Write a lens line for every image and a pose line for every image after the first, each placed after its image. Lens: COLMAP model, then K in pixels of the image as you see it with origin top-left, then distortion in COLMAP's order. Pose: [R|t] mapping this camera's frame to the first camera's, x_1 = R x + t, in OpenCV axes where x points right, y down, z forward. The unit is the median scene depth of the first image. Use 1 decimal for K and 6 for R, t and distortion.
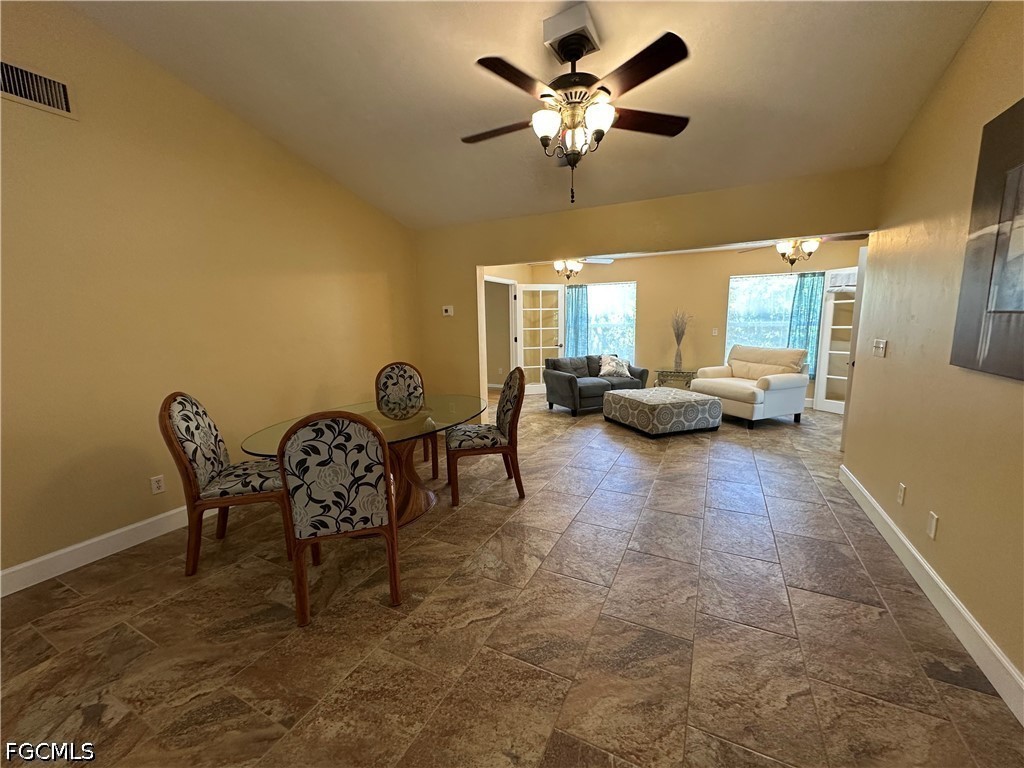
lens RADIAL K [[409.4, 0, 512.0], [0, 409.4, 384.0], [0, 0, 1]] dist [-0.001794, -0.000186]
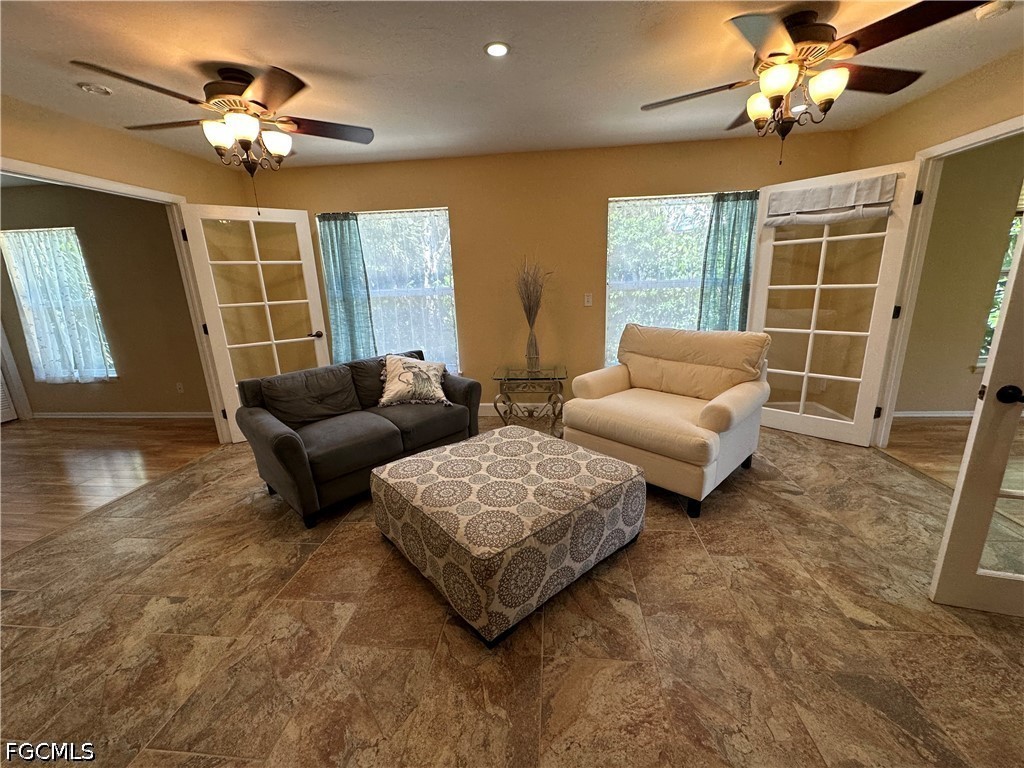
lens RADIAL K [[409.4, 0, 512.0], [0, 409.4, 384.0], [0, 0, 1]] dist [-0.001794, -0.000186]
pose [[0.934157, -0.105172, 0.341014, 0.198374], [0.074764, 0.992058, 0.101154, -0.080255], [-0.348944, -0.068998, 0.934600, 0.518958]]
